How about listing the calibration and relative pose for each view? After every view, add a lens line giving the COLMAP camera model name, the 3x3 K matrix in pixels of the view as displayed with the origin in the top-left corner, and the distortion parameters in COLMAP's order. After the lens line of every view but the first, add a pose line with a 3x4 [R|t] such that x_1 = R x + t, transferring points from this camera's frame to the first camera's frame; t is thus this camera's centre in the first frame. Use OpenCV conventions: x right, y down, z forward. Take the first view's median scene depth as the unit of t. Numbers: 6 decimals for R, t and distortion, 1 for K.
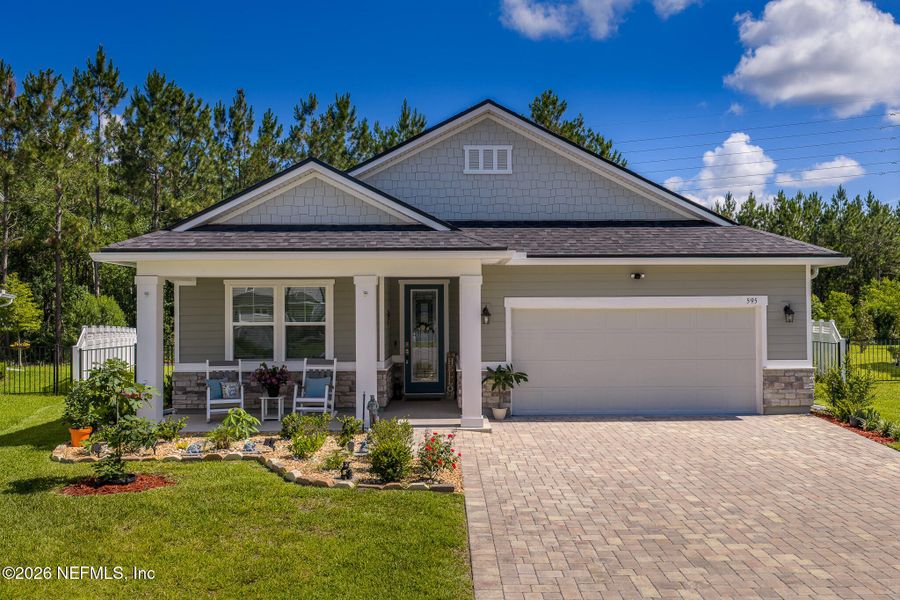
lens RADIAL K [[753.2, 0, 458.0], [0, 753.2, 302.0], [0, 0, 1]] dist [0.005867, -0.010871]
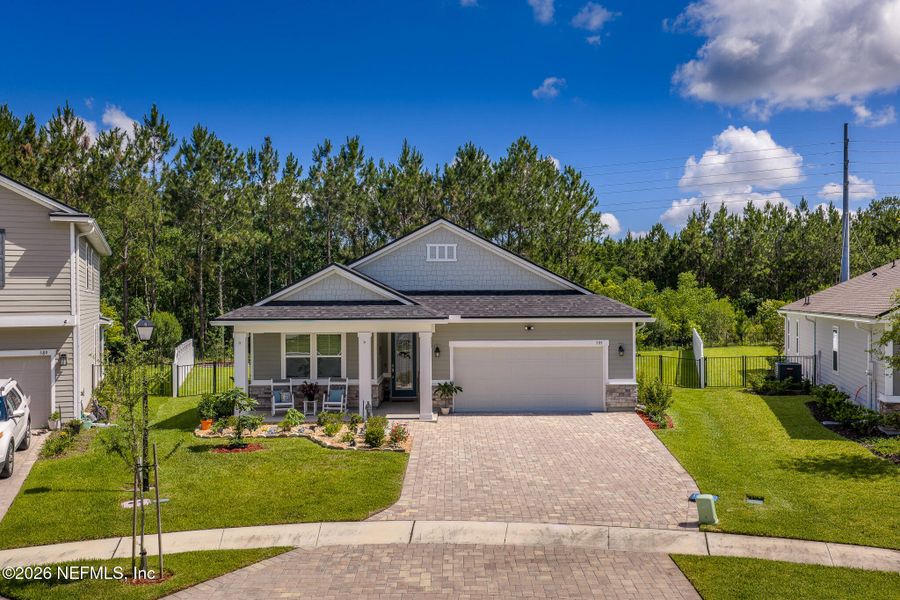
lens RADIAL K [[721.7, 0, 448.0], [0, 721.7, 303.3], [0, 0, 1]] dist [0.014579, -0.029173]
pose [[0.999756, -0.000463, -0.022099, 0.095237], [0.000737, 0.999923, 0.012415, -0.109120], [0.022092, -0.012428, 0.999679, -0.589264]]
